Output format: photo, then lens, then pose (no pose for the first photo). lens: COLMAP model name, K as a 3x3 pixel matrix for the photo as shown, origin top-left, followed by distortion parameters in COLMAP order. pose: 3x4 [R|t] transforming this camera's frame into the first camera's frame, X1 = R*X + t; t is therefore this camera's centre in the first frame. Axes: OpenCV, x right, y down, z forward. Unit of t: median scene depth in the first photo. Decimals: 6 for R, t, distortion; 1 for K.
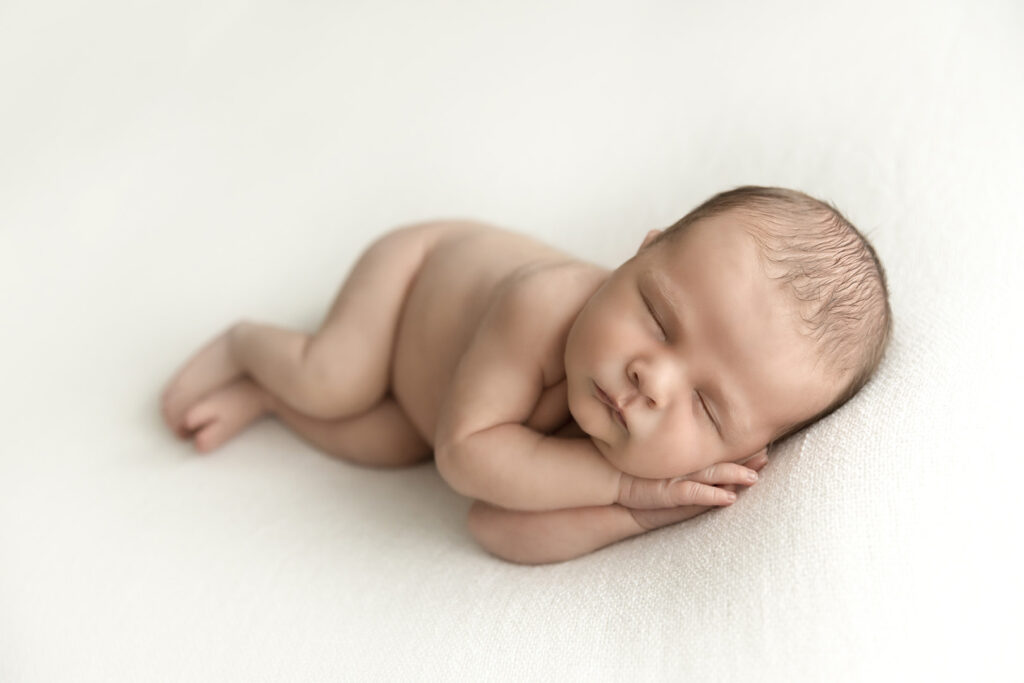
lens RADIAL K [[1338.0, 0, 523.7], [0, 1338.0, 281.5], [0, 0, 1]] dist [0.184266, 0.000000]
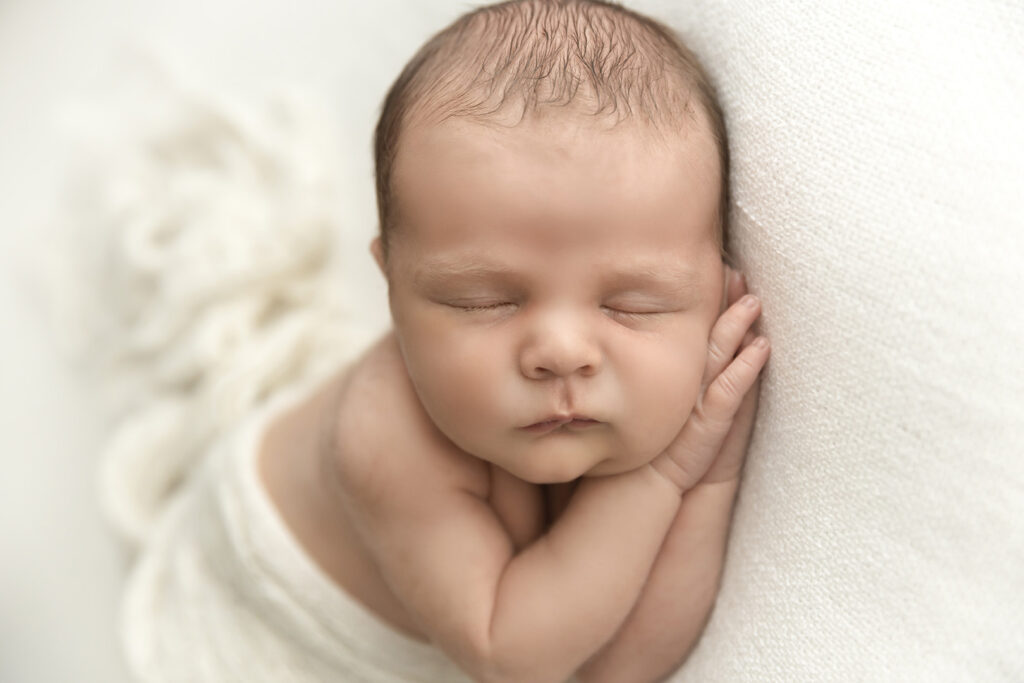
lens RADIAL K [[1349.5, 0, 533.6], [0, 1349.5, 365.1], [0, 0, 1]] dist [0.204222, 0.000000]
pose [[0.510841, -0.852910, 0.107641, 0.011888], [0.853290, 0.518289, 0.057214, 0.027557], [-0.104588, 0.062622, 0.992542, 0.330773]]
